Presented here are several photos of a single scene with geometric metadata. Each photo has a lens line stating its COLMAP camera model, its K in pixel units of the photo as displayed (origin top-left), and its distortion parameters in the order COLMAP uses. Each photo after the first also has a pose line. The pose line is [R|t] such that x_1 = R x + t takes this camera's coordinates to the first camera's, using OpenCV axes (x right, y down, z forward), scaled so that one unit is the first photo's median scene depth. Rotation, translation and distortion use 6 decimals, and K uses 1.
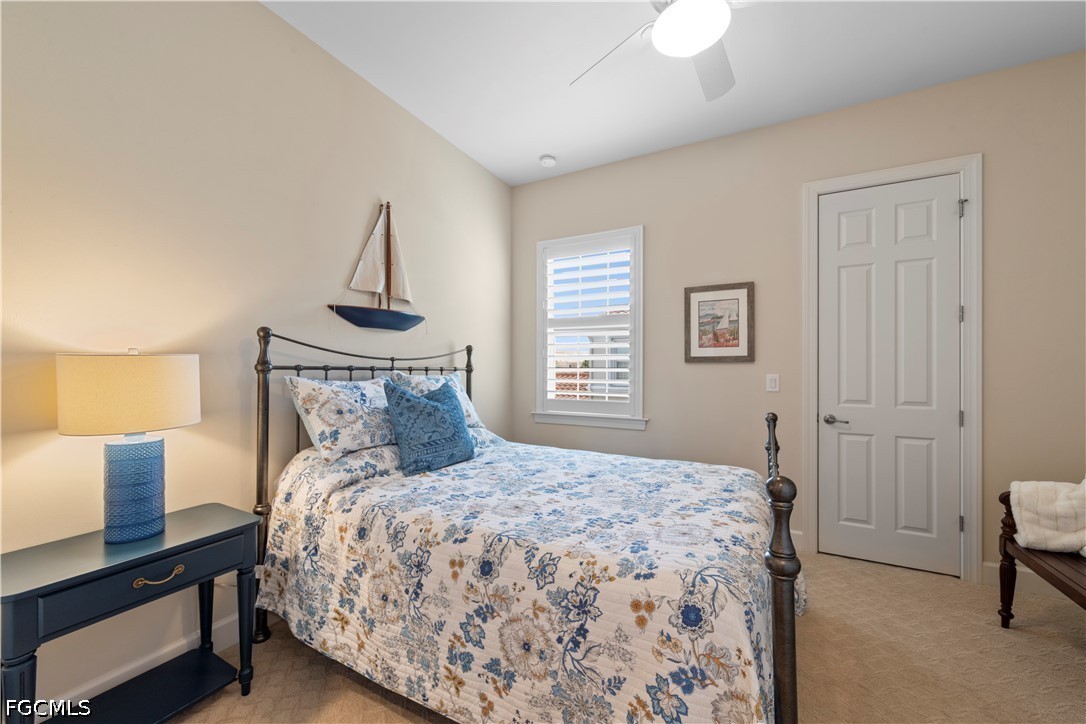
lens RADIAL K [[414.5, 0, 537.7], [0, 414.5, 368.9], [0, 0, 1]] dist [0.000877, 0.000026]
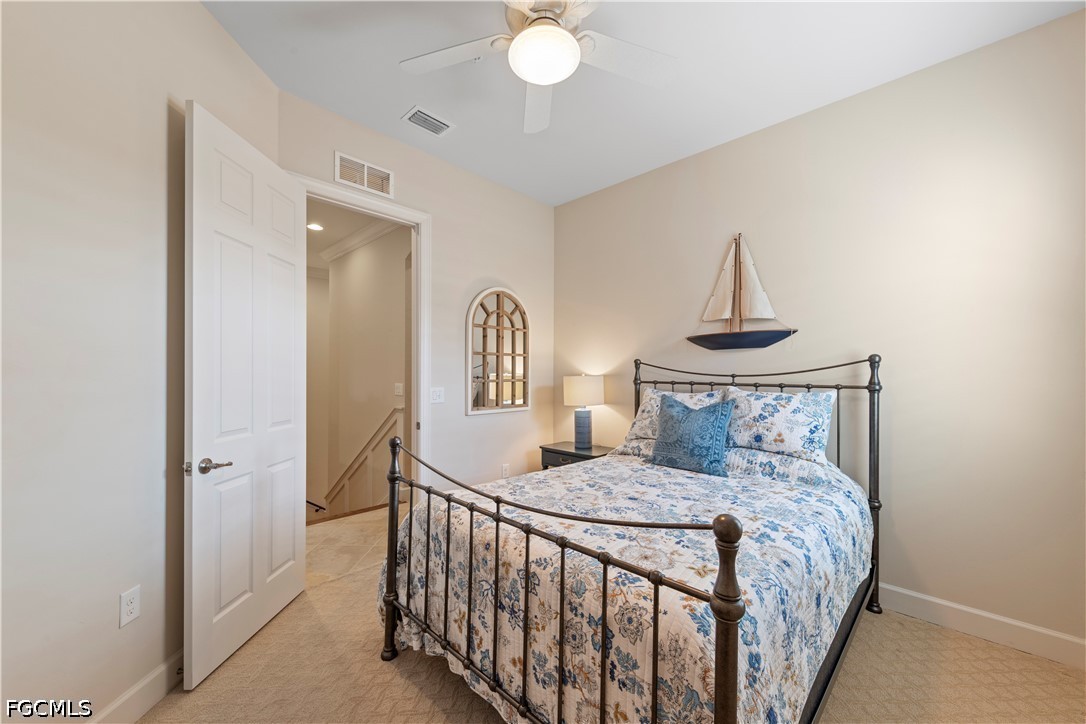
lens RADIAL K [[414.7, 0, 543.0], [0, 414.7, 362.0], [0, 0, 1]] dist [0.000104, -0.000032]
pose [[-0.305442, -0.048200, -0.950990, 1.002499], [-0.018637, 0.998829, -0.044639, -0.001909], [0.952028, 0.004088, -0.305983, 1.006385]]
